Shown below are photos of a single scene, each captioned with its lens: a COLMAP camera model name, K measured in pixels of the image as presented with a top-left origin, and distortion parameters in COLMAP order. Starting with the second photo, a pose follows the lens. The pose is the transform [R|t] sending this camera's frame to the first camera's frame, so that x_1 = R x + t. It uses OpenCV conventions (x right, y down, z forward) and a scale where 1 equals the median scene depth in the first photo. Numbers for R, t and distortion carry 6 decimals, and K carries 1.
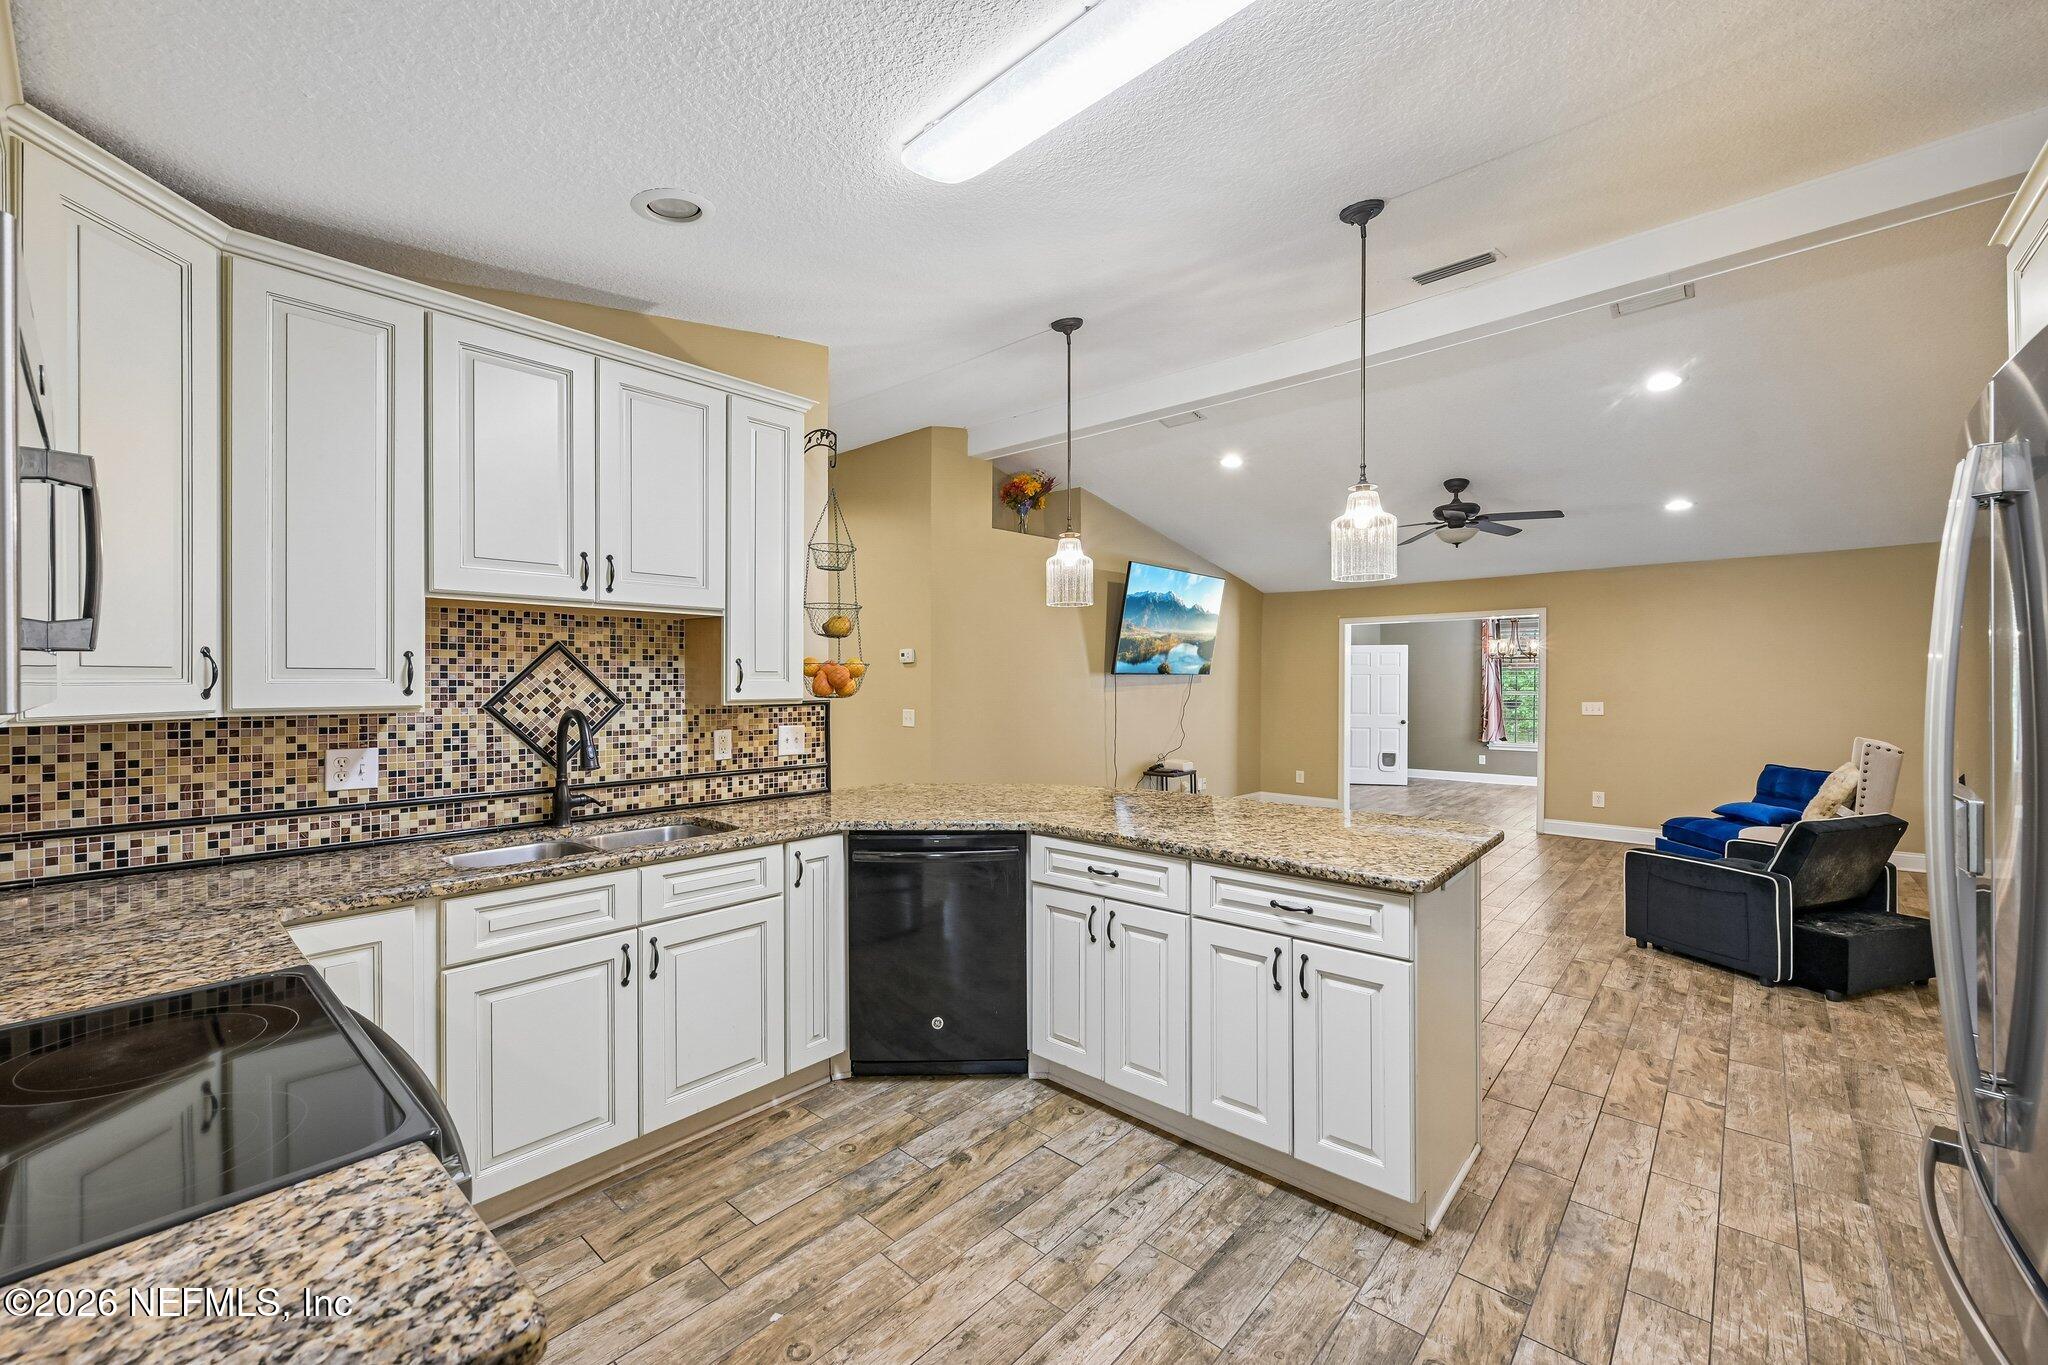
lens RADIAL K [[823.2, 0, 1024.0], [0, 823.2, 682.5], [0, 0, 1]] dist [-0.008295, 0.000017]
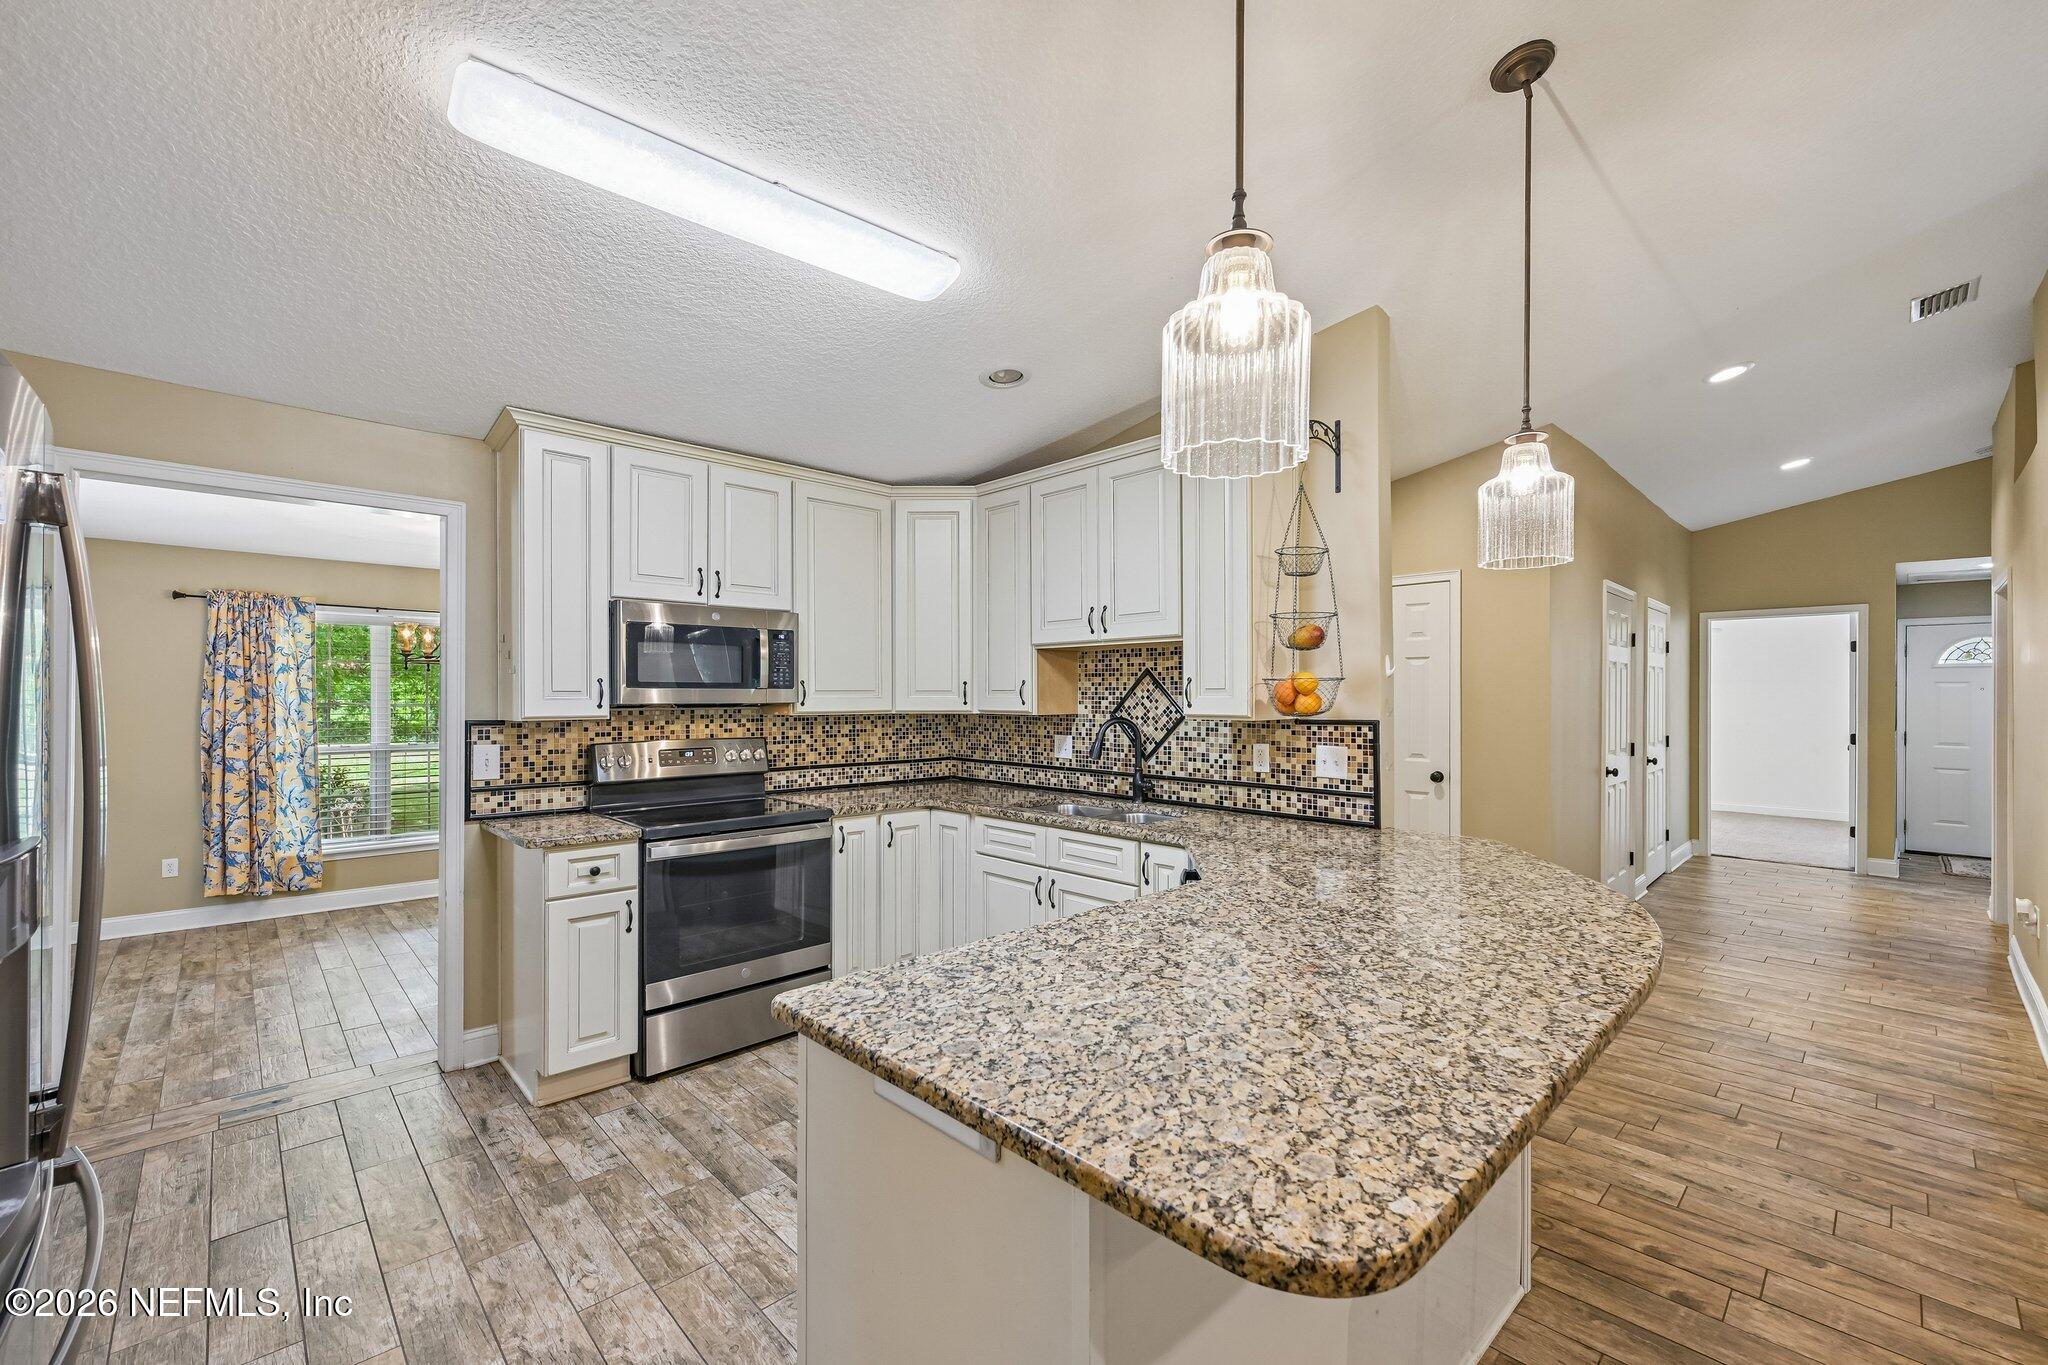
lens RADIAL K [[844.6, 0, 1024.0], [0, 844.6, 682.5], [0, 0, 1]] dist [-0.000388, -0.000018]
pose [[-0.083244, -0.011701, -0.996461, 0.775294], [-0.000715, 0.999932, -0.011682, -0.008538], [0.996529, -0.000260, -0.083246, 0.826167]]
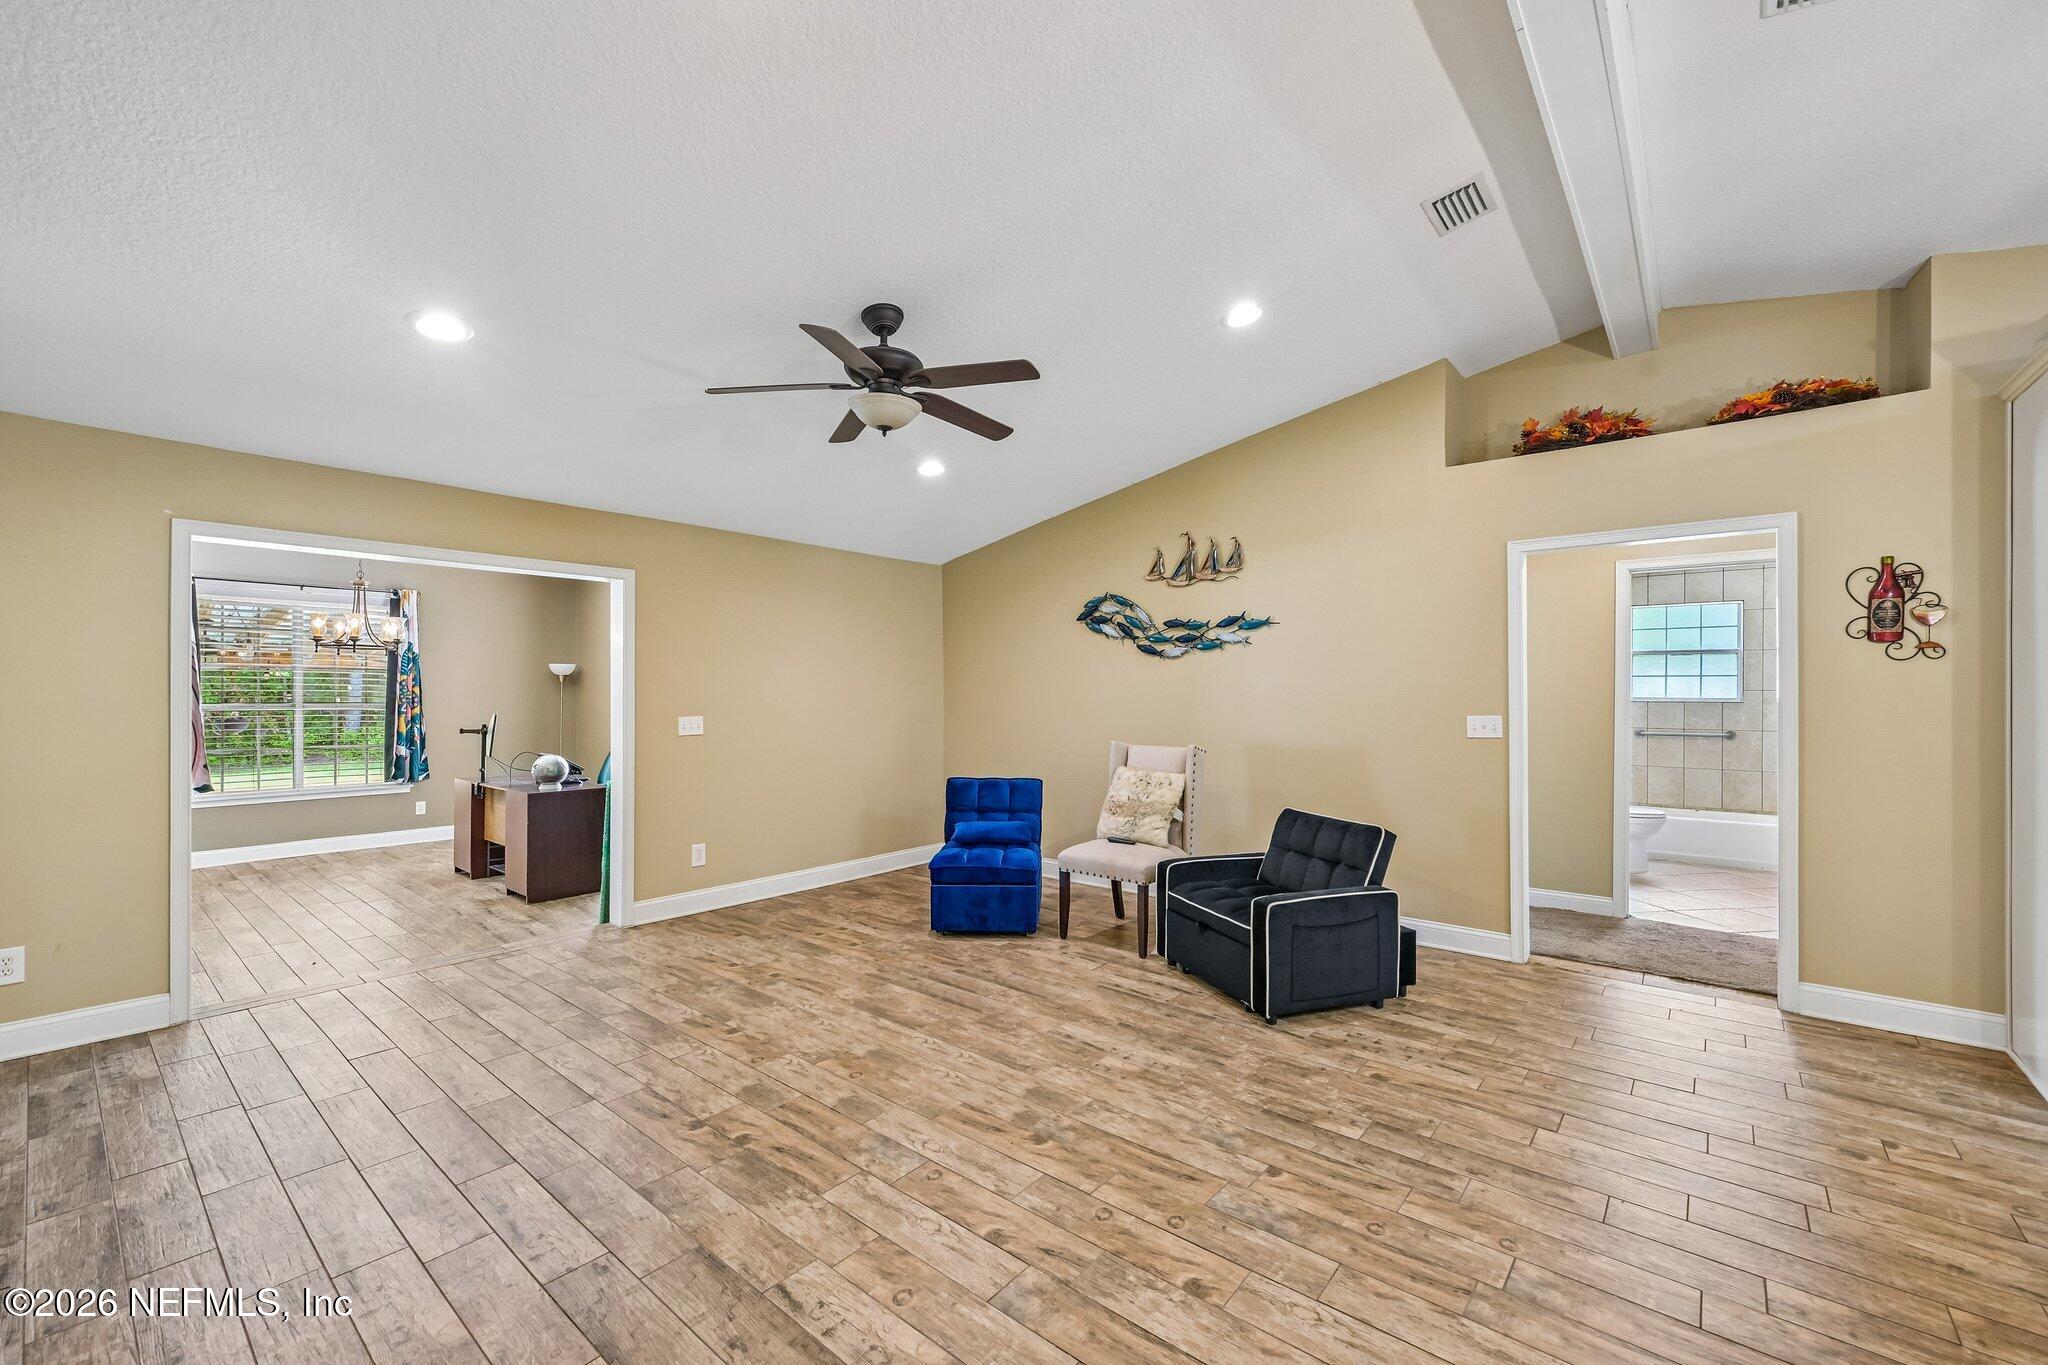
lens RADIAL K [[833.2, 0, 1024.0], [0, 833.2, 682.5], [0, 0, 1]] dist [-0.002766, -0.000132]
pose [[-0.032958, 0.010388, 0.999403, -0.049848], [-0.000701, 0.999945, -0.010417, 0.010638], [-0.999457, -0.001044, -0.032949, 1.834964]]
